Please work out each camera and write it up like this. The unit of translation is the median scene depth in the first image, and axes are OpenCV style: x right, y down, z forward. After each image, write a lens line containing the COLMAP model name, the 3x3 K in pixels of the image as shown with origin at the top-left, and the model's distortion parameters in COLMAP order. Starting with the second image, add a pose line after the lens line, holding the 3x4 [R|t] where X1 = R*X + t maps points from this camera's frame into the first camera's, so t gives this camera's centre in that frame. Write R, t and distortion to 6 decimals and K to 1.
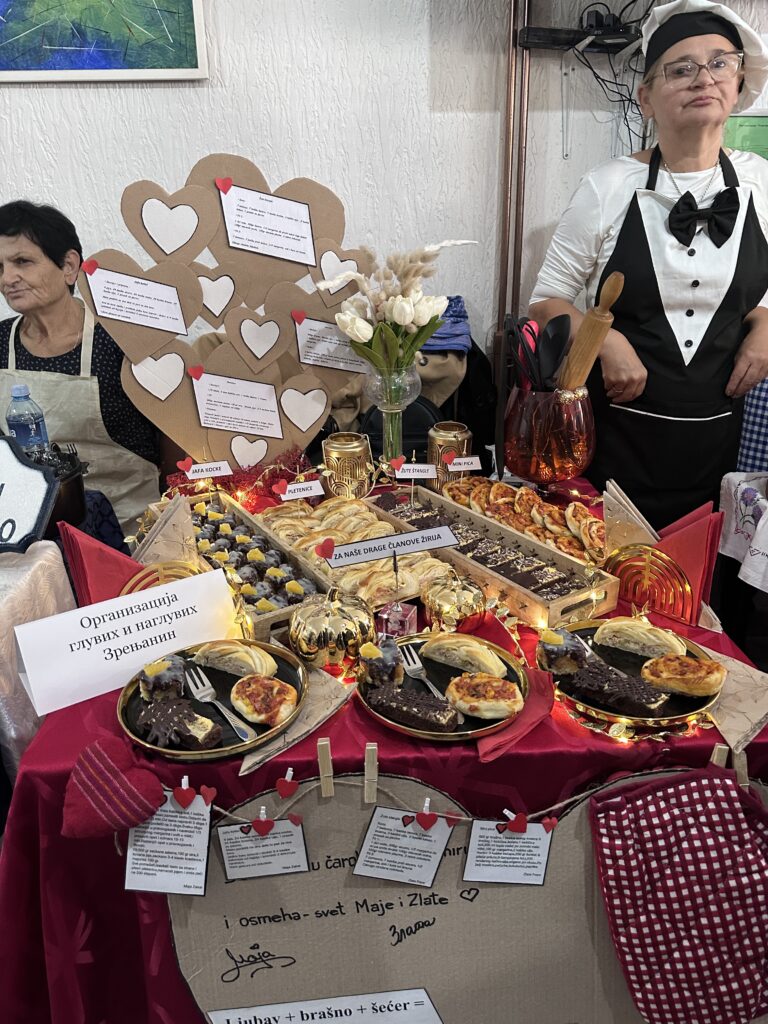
lens RADIAL K [[723.6, 0, 384.8], [0, 723.6, 512.6], [0, 0, 1]] dist [-0.011258, -0.001385]
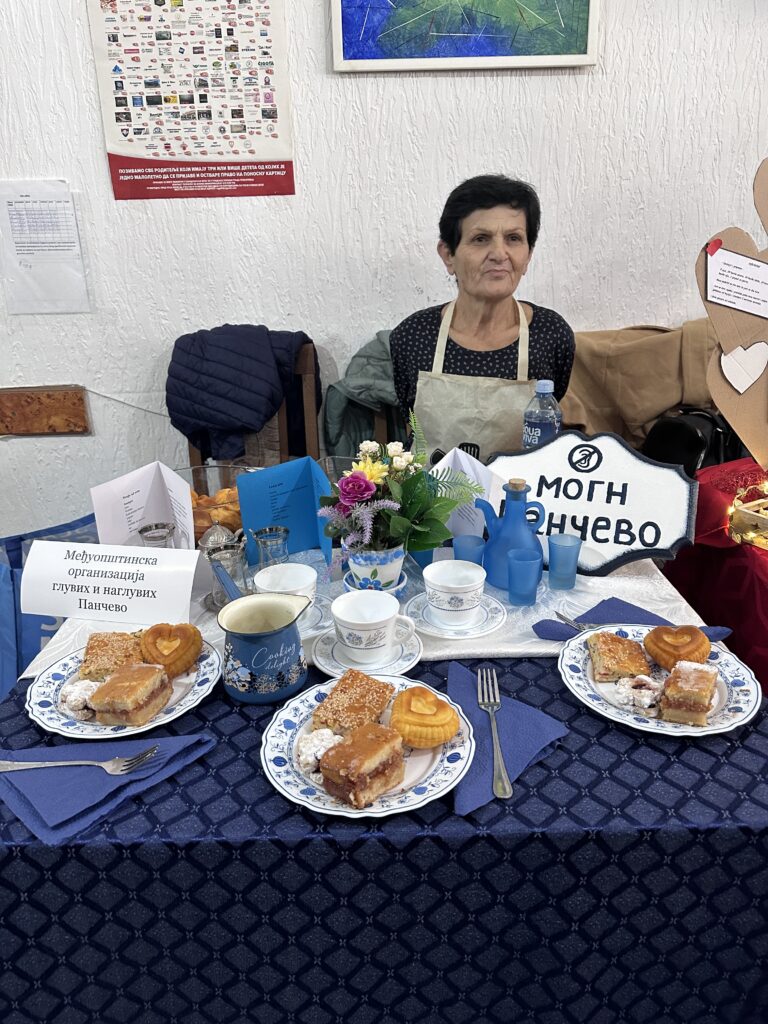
lens RADIAL K [[723.6, 0, 384.5], [0, 723.6, 511.5], [0, 0, 1]] dist [-0.011258, -0.001385]
pose [[0.999673, -0.005230, -0.025015, -0.499202], [0.004736, 0.999793, -0.019797, 0.007337], [0.025113, 0.019672, 0.999491, 0.049426]]
